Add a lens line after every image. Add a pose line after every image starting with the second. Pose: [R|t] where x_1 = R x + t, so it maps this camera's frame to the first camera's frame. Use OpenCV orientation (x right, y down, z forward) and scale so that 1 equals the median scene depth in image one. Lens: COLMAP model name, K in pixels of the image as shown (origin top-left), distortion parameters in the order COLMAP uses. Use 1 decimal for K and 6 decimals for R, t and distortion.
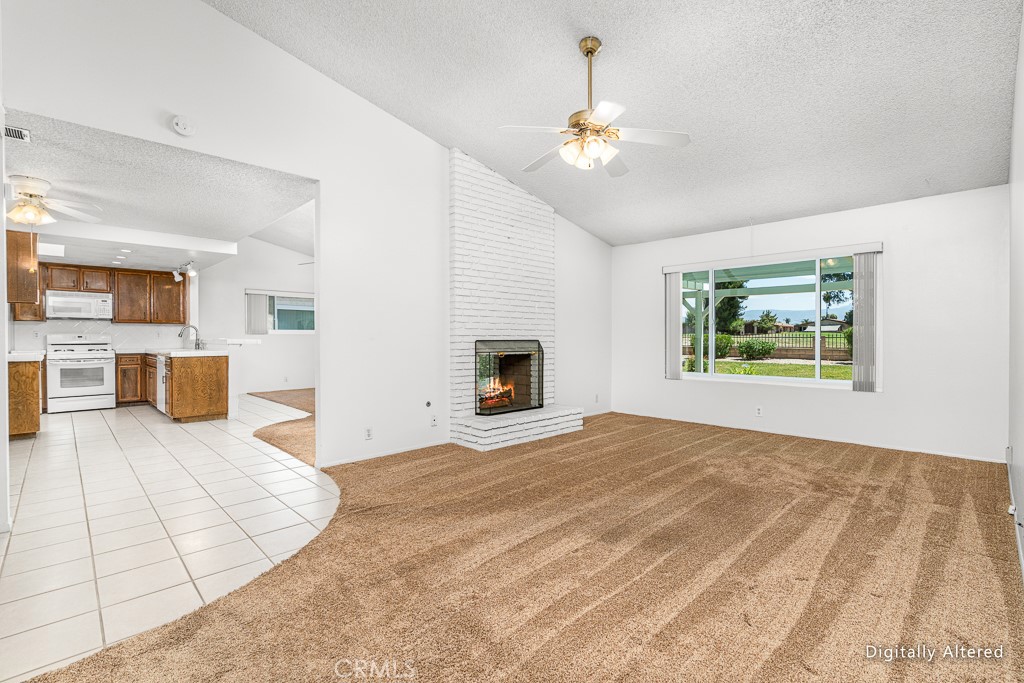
lens RADIAL K [[467.3, 0, 512.3], [0, 467.3, 343.8], [0, 0, 1]] dist [-0.012799, -0.000075]
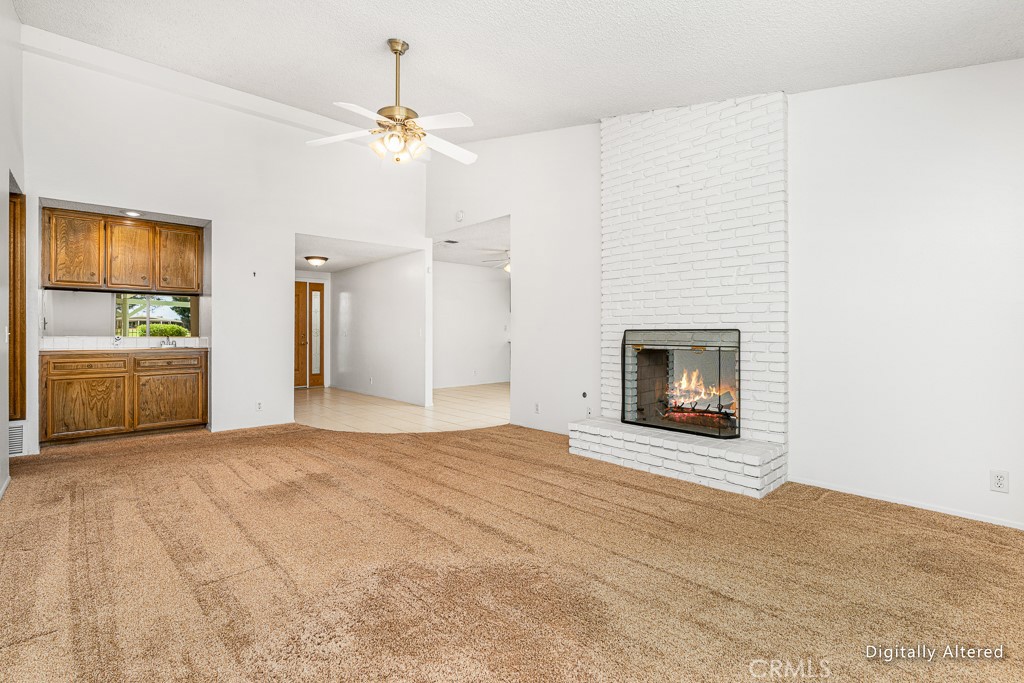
lens RADIAL K [[467.3, 0, 508.7], [0, 467.3, 331.3], [0, 0, 1]] dist [-0.012799, -0.000075]
pose [[-0.031984, -0.004013, -0.999480, 0.740544], [-0.012733, 0.999912, -0.003607, 0.000689], [0.999407, 0.012611, -0.032032, 0.797190]]
